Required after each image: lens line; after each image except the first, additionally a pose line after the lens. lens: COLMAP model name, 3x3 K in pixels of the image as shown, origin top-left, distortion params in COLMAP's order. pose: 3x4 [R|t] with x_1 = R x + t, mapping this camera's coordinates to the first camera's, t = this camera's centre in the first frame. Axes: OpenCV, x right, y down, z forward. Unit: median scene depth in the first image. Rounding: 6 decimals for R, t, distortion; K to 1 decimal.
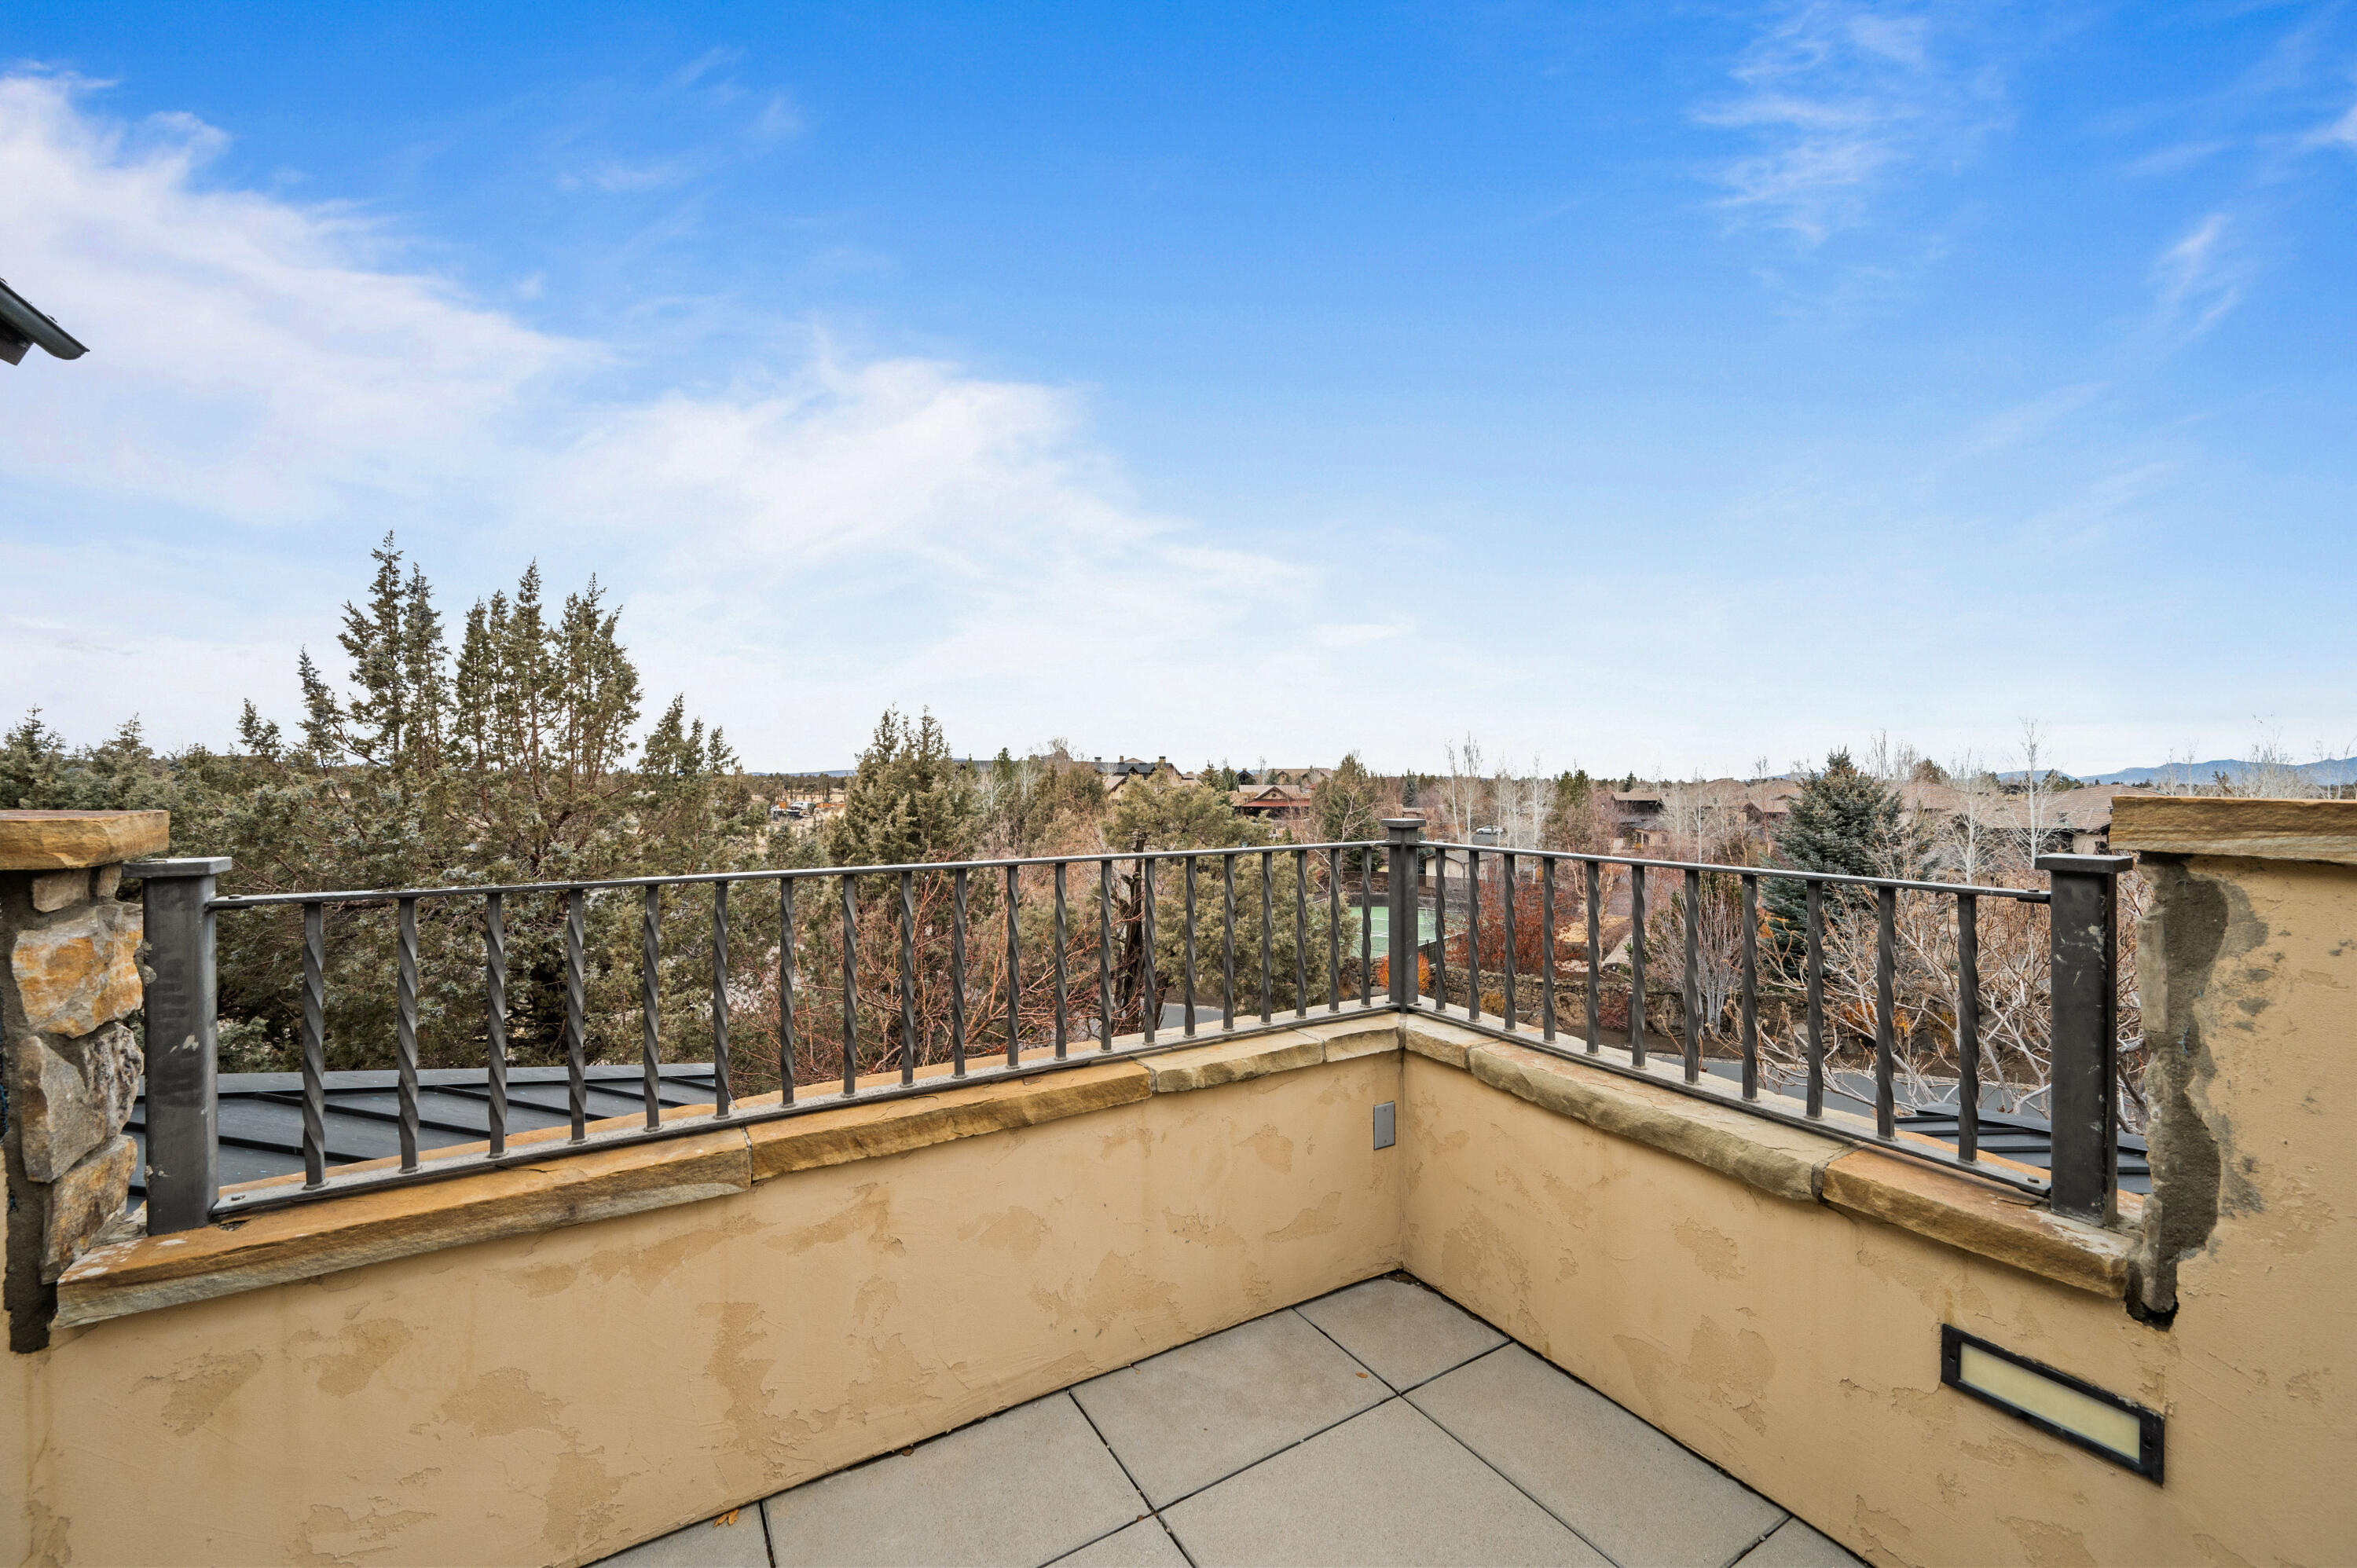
lens RADIAL K [[932.0, 0, 1177.0], [0, 932.0, 786.0], [0, 0, 1]] dist [0.002788, -0.002254]
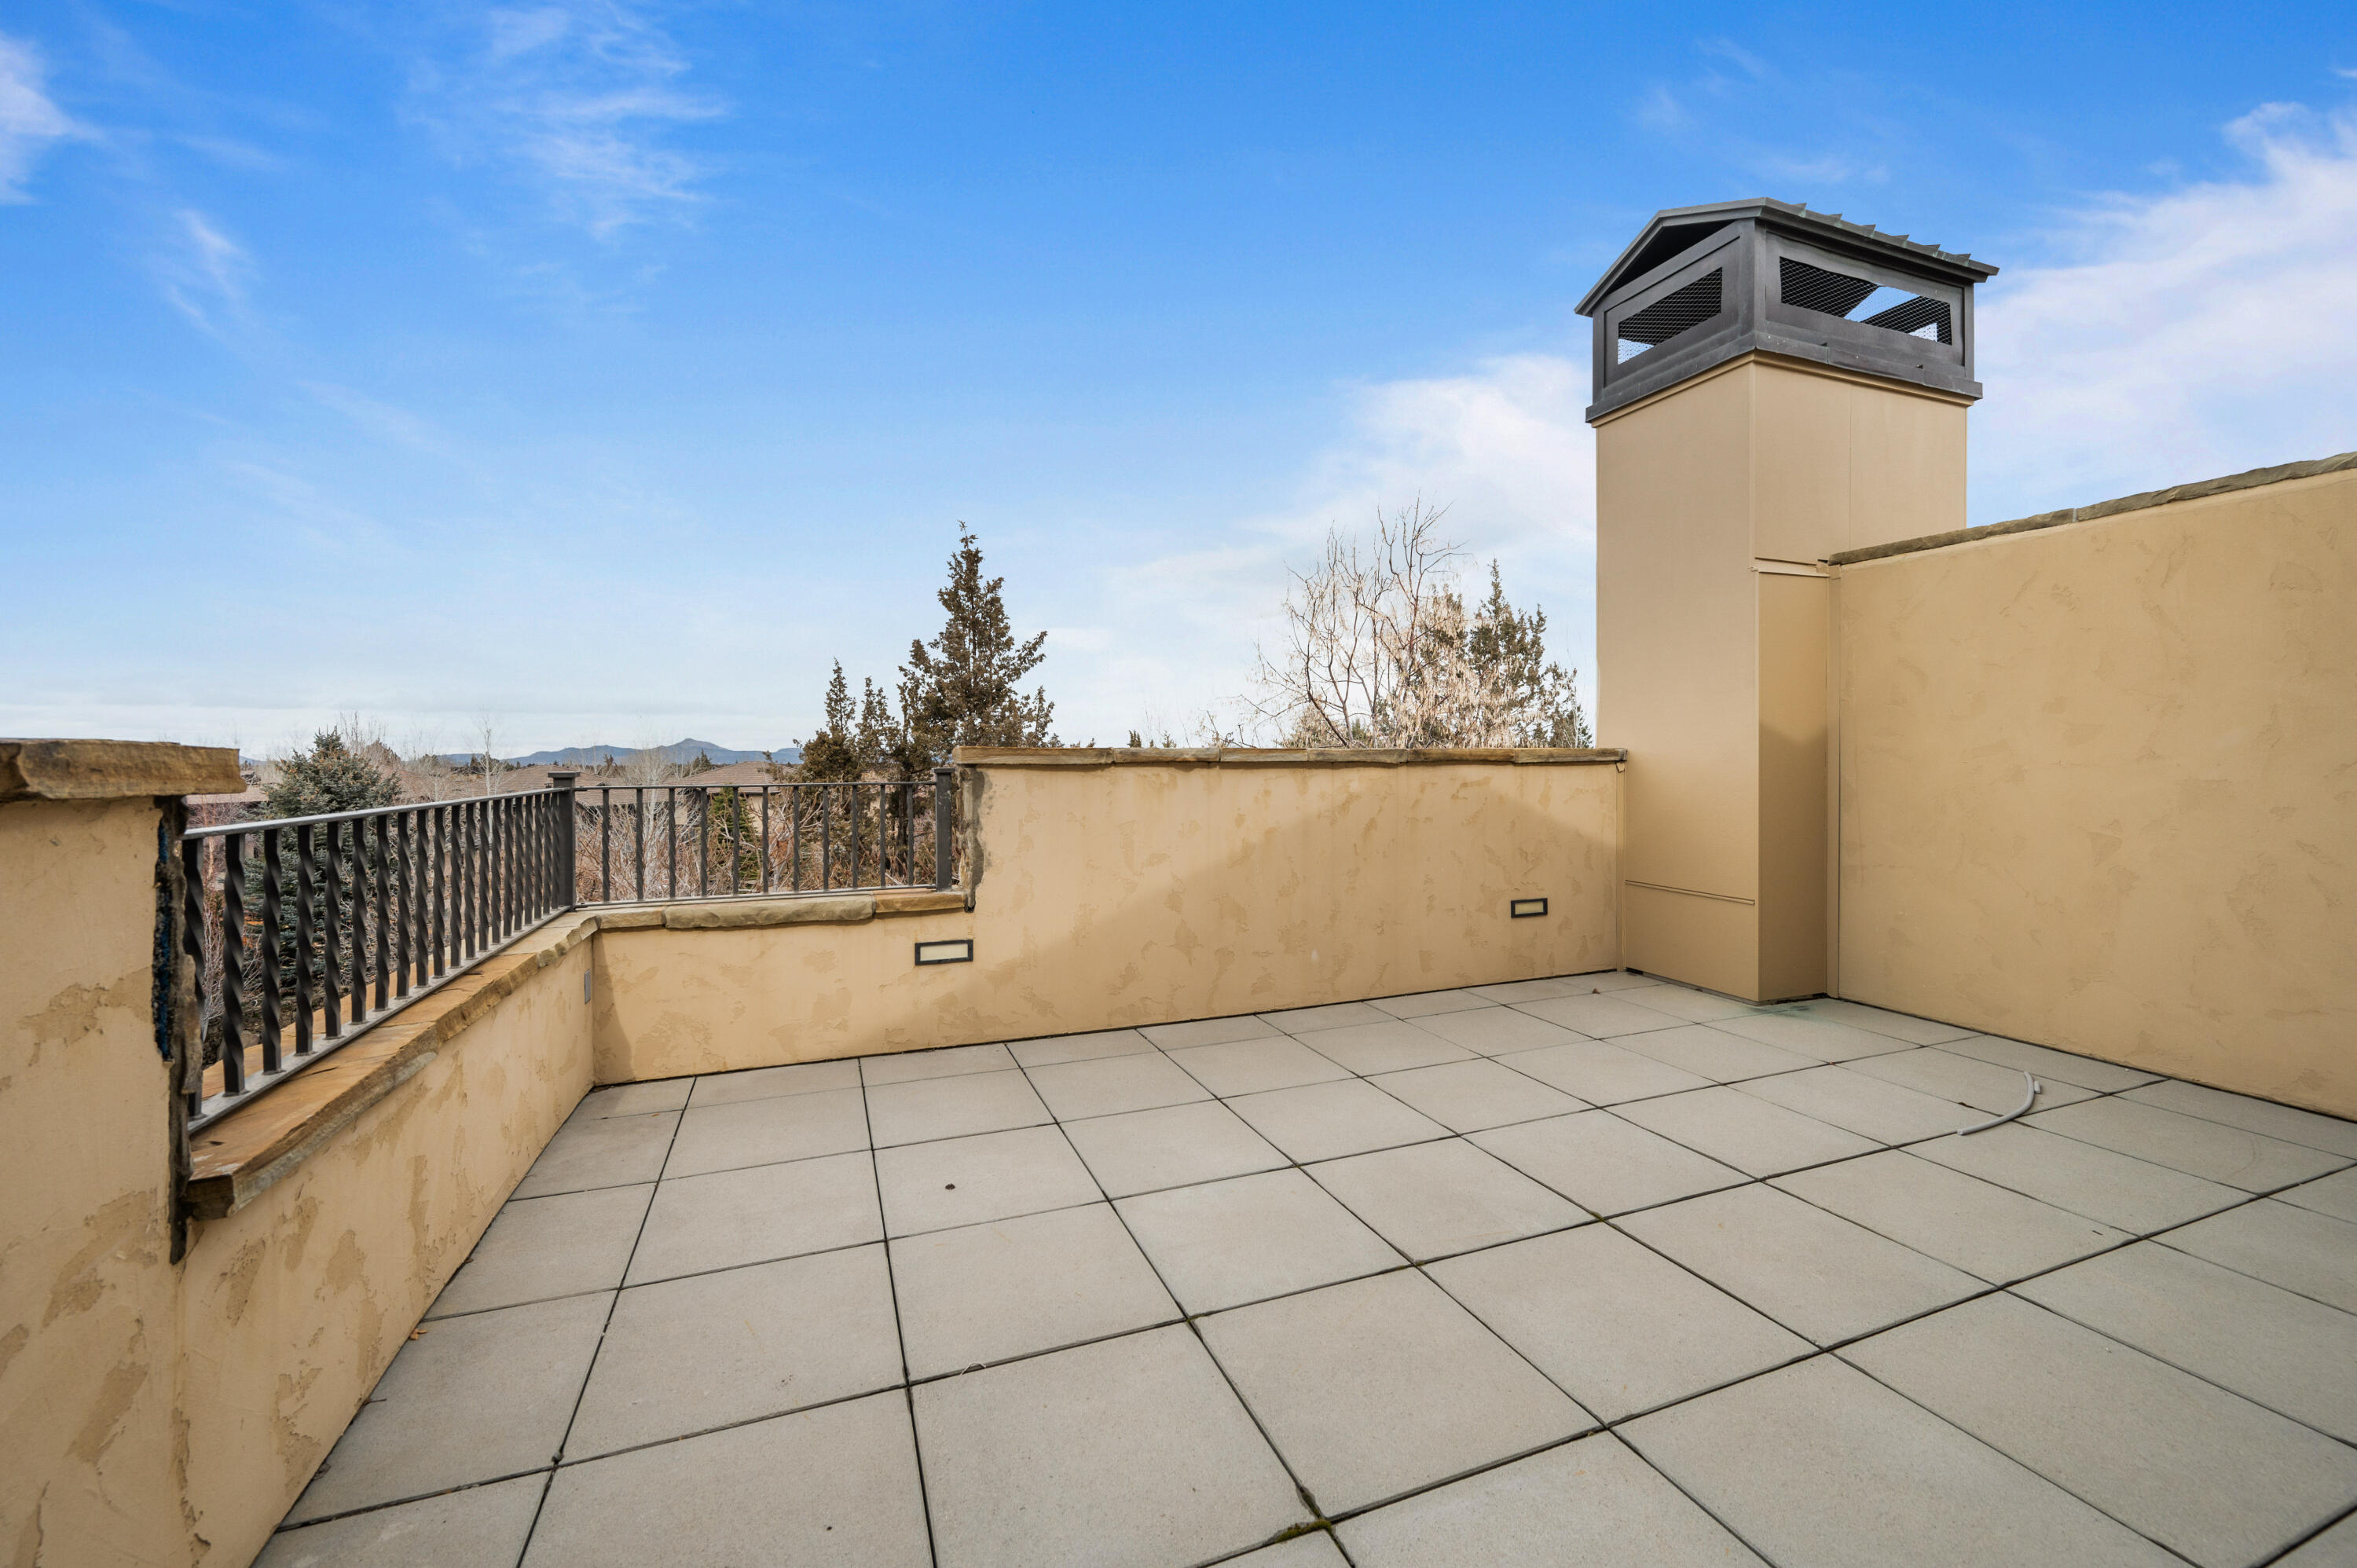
lens RADIAL K [[932.0, 0, 1185.5], [0, 932.0, 765.2], [0, 0, 1]] dist [0.002788, -0.002254]
pose [[0.169714, -0.012861, 0.985409, -1.705035], [0.017134, 0.999802, 0.010098, 0.046681], [-0.985344, 0.015170, 0.169901, -0.242324]]
